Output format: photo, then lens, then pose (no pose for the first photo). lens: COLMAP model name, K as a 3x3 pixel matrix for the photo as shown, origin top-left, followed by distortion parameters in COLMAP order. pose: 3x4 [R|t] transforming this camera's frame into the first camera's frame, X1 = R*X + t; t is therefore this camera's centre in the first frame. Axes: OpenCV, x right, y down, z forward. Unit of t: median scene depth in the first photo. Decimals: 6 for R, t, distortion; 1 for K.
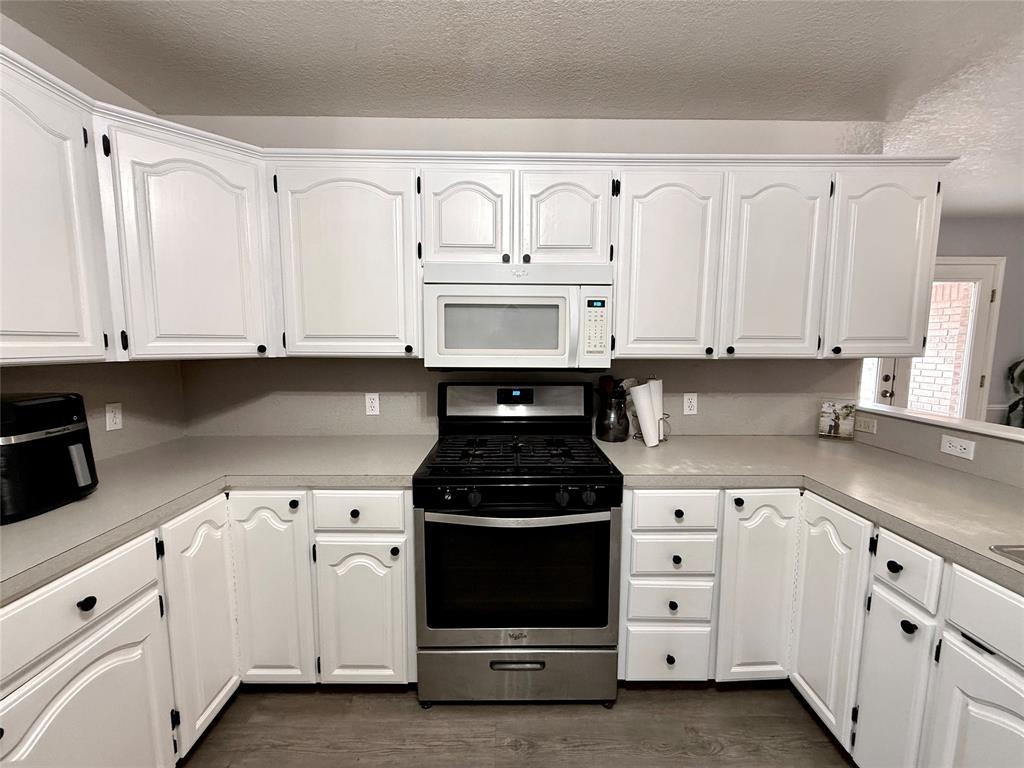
lens RADIAL K [[407.8, 0, 511.8], [0, 407.8, 385.2], [0, 0, 1]] dist [-0.001393, 0.000161]
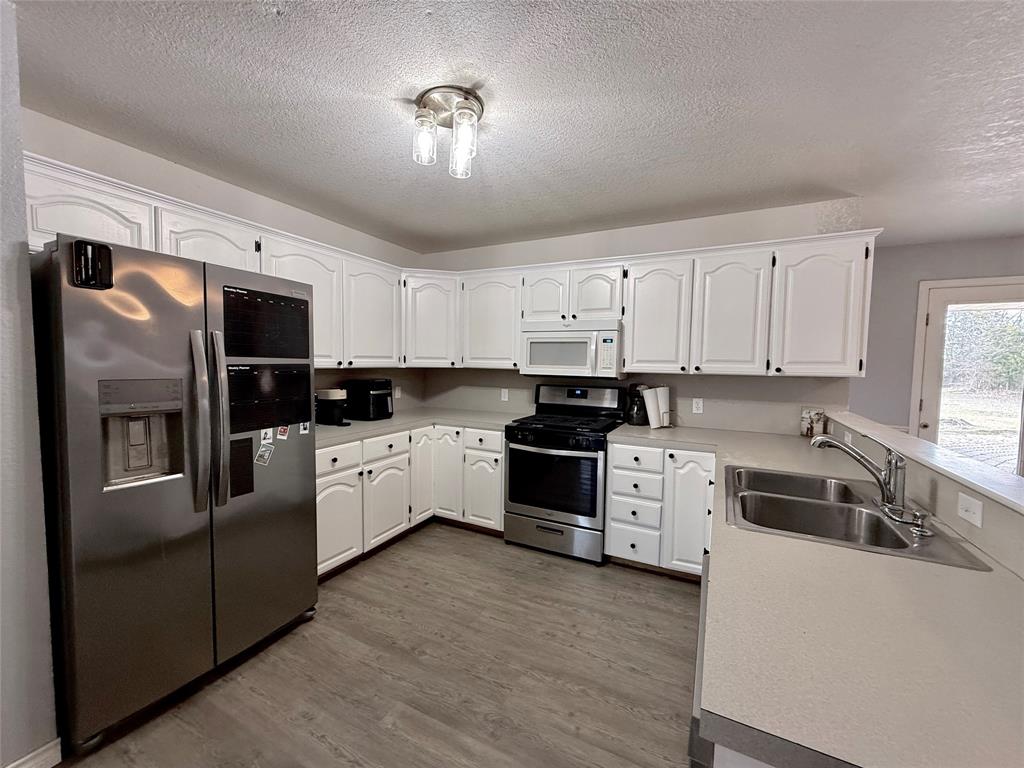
lens RADIAL K [[407.8, 0, 512.2], [0, 407.8, 383.1], [0, 0, 1]] dist [-0.001393, 0.000161]
pose [[0.885742, 0.035607, -0.462810, 0.696972], [-0.059069, 0.997594, -0.036296, 0.076222], [0.460404, 0.059486, 0.885714, -0.791108]]
